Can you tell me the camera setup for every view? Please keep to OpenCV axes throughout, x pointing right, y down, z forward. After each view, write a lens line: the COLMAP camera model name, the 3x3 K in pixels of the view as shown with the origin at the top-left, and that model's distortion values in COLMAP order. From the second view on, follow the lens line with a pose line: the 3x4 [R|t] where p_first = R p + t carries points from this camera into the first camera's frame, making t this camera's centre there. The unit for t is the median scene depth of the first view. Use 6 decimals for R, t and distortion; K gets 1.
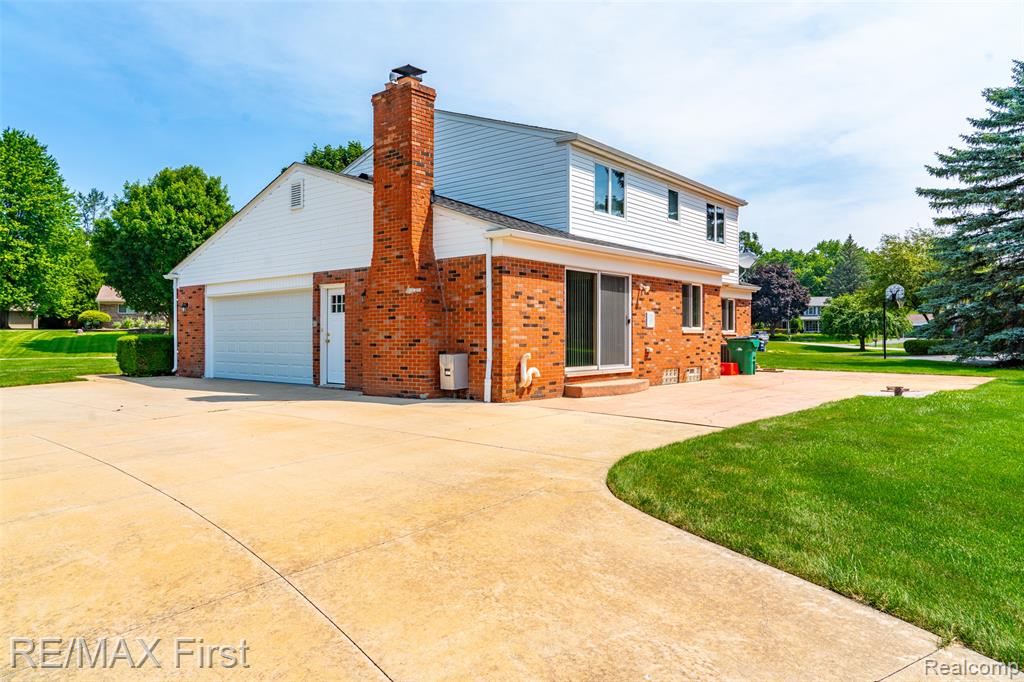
lens RADIAL K [[694.8, 0, 513.3], [0, 694.8, 350.3], [0, 0, 1]] dist [-0.031052, 0.002045]
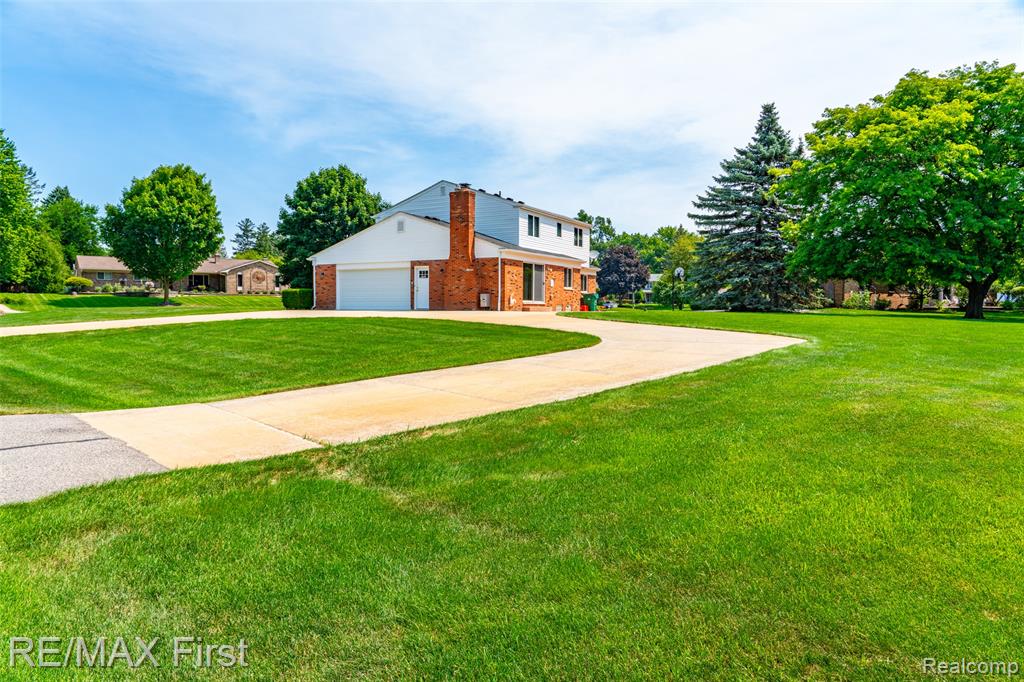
lens RADIAL K [[694.8, 0, 513.4], [0, 694.8, 331.9], [0, 0, 1]] dist [-0.031052, 0.002045]
pose [[0.980853, -0.001656, 0.194742, -0.350932], [-0.000549, 0.999936, 0.011265, 0.085609], [-0.194748, -0.011157, 0.980790, -1.159676]]
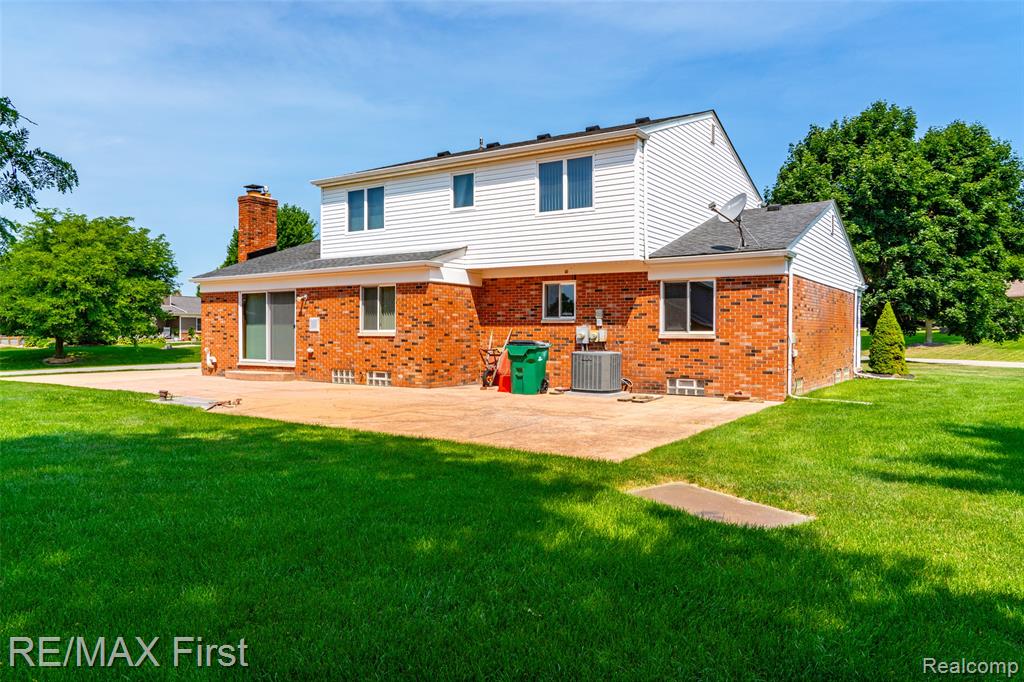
lens RADIAL K [[694.8, 0, 512.6], [0, 694.8, 343.7], [0, 0, 1]] dist [-0.031052, 0.002045]
pose [[0.130313, 0.022039, -0.991228, 1.239385], [-0.017867, 0.999643, 0.019877, -0.036486], [0.991312, 0.015120, 0.130660, 1.047323]]
